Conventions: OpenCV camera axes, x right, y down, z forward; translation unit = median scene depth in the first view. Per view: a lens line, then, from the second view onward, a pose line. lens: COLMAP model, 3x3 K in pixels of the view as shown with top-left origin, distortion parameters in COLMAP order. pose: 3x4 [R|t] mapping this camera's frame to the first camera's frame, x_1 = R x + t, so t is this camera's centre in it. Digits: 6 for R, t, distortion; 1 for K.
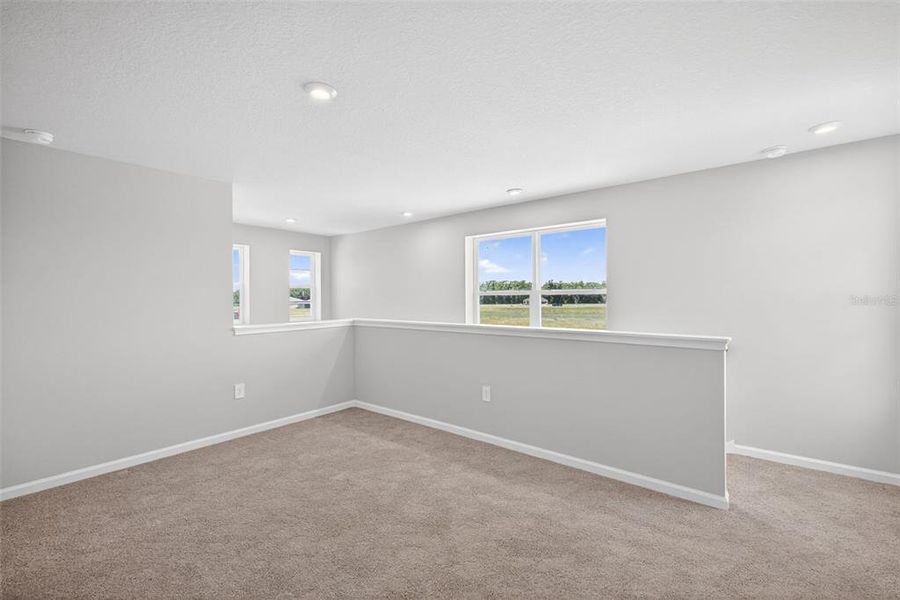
lens RADIAL K [[384.4, 0, 450.0], [0, 384.4, 300.0], [0, 0, 1]] dist [0.000907, 0.000134]
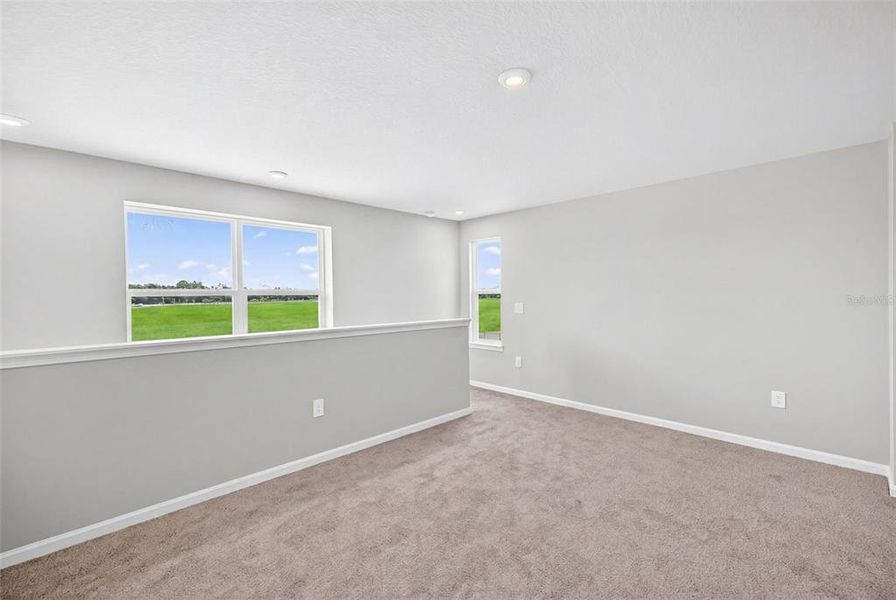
lens RADIAL K [[385.6, 0, 454.7], [0, 385.6, 298.9], [0, 0, 1]] dist [0.003351, 0.000129]
pose [[0.110053, -0.001733, 0.993924, -0.699137], [0.020423, 0.999791, -0.000518, 0.003682], [-0.993716, 0.020356, 0.110066, 0.556807]]
